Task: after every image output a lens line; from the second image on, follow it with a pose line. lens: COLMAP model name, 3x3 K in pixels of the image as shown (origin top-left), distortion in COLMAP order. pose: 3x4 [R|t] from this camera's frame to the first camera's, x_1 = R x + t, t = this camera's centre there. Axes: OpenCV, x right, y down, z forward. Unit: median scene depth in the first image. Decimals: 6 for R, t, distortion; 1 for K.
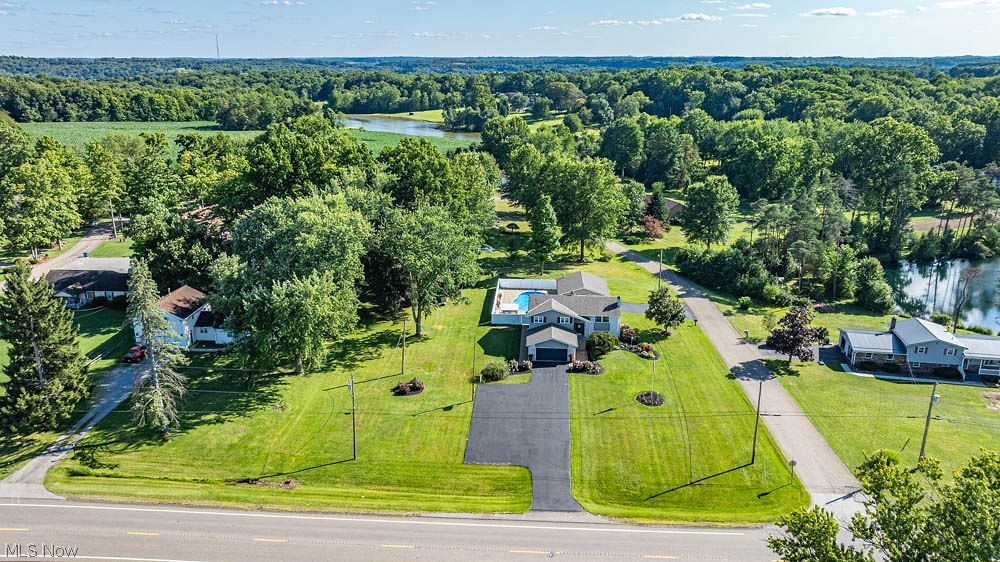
lens RADIAL K [[682.3, 0, 501.1], [0, 682.3, 280.3], [0, 0, 1]] dist [-0.015364, 0.005085]
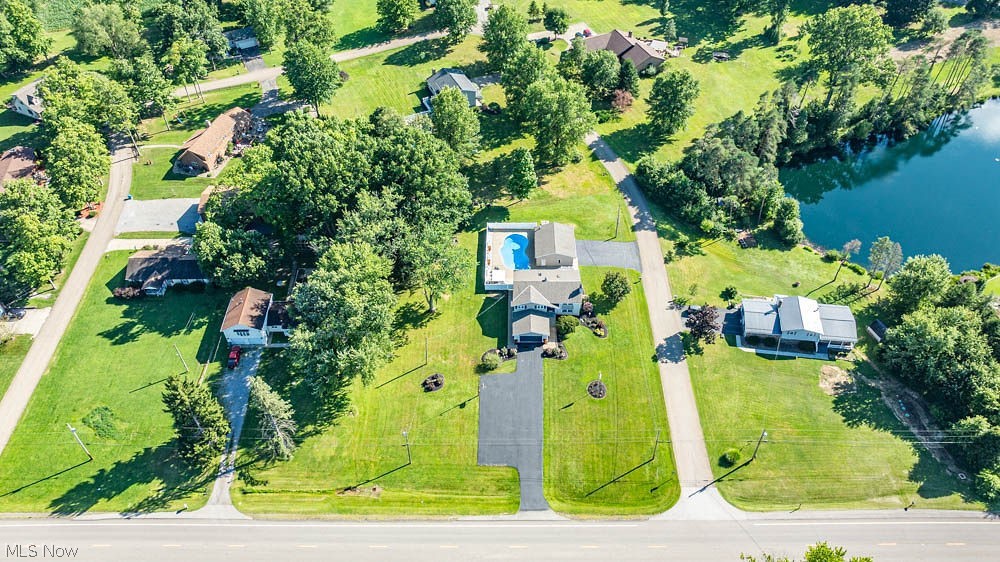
lens RADIAL K [[682.3, 0, 501.6], [0, 682.3, 282.8], [0, 0, 1]] dist [-0.015364, 0.005085]
pose [[0.998657, -0.050474, 0.011693, 0.003906], [0.039563, 0.888627, 0.456922, -0.704867], [-0.033453, -0.455845, 0.889430, -0.209974]]
